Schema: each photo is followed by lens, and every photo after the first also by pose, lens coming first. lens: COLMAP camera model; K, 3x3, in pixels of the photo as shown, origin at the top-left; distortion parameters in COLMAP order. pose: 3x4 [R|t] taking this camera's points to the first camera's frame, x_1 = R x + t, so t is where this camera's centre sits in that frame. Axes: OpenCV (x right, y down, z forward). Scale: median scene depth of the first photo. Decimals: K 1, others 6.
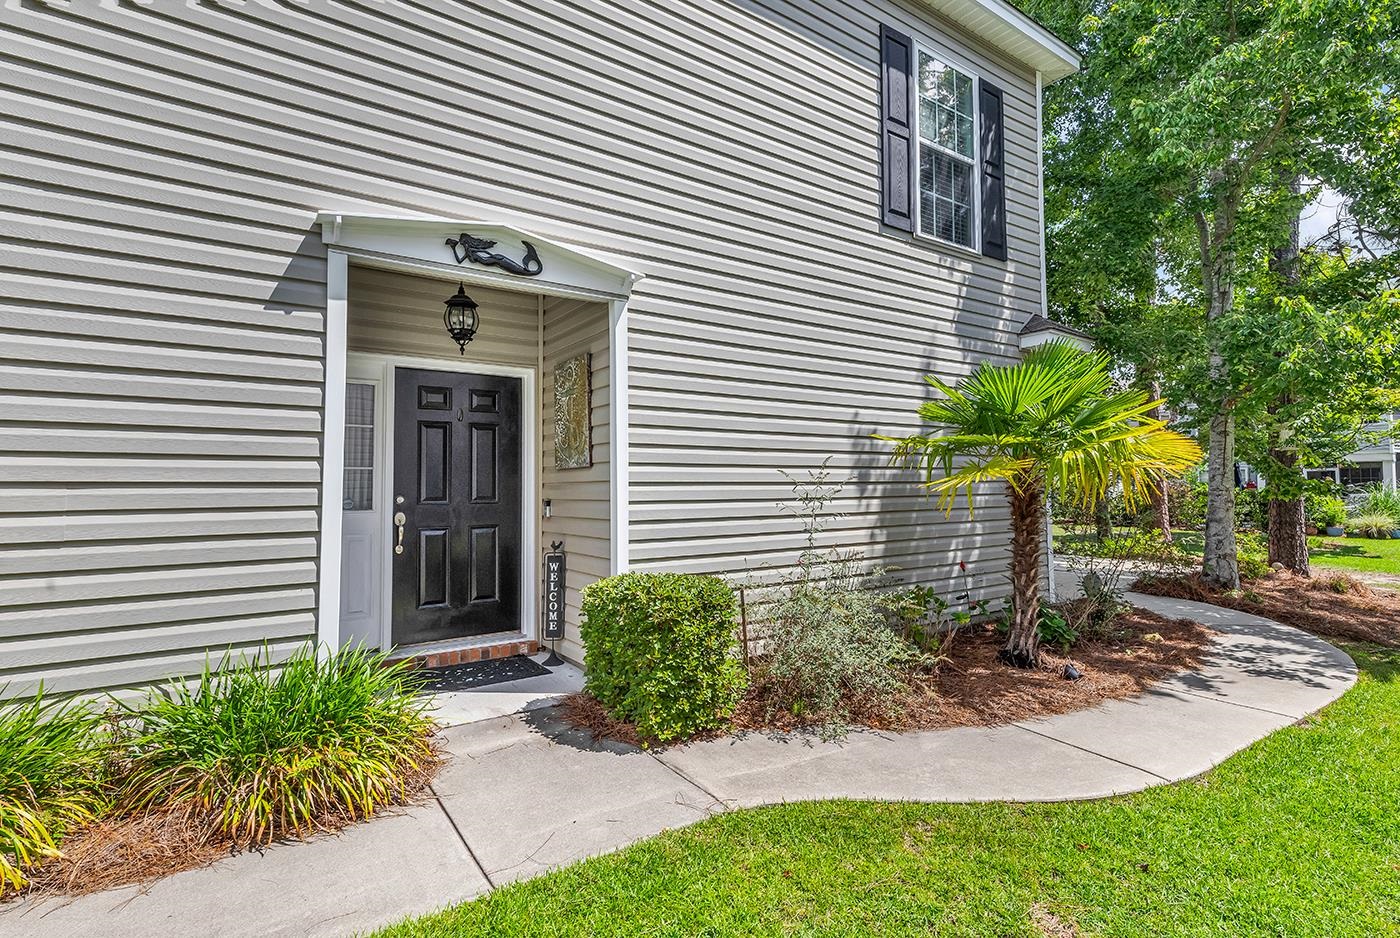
lens RADIAL K [[662.2, 0, 695.3], [0, 662.2, 468.3], [0, 0, 1]] dist [0.003628, 0.000536]
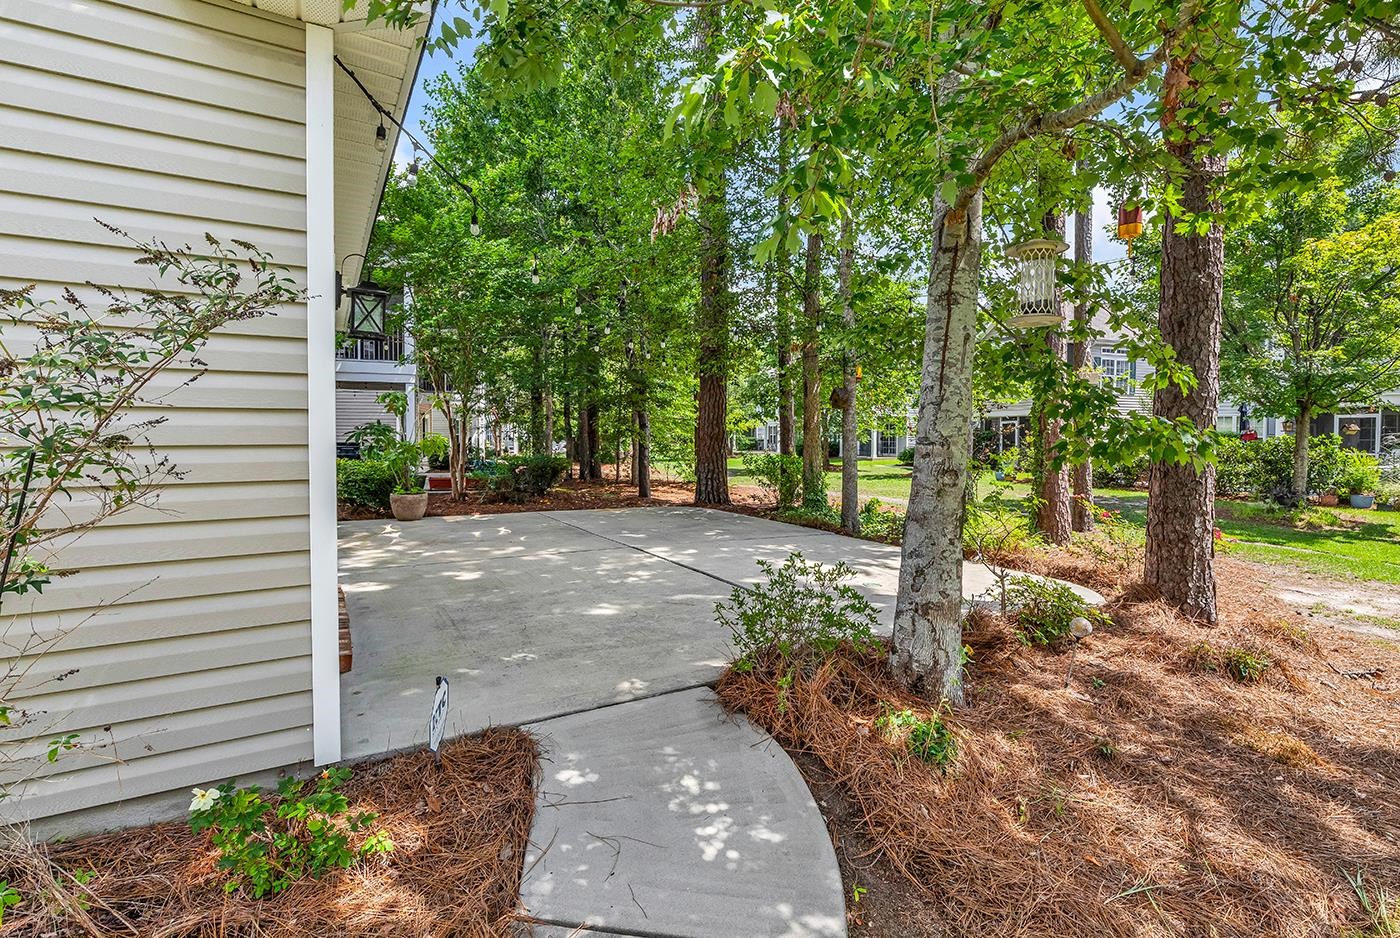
lens RADIAL K [[662.2, 0, 706.3], [0, 662.2, 467.0], [0, 0, 1]] dist [0.003628, 0.000536]
pose [[0.998981, 0.004381, -0.044929, 0.303884], [-0.001197, 0.997499, 0.070664, 0.008865], [0.045126, -0.070539, 0.996488, 0.269154]]
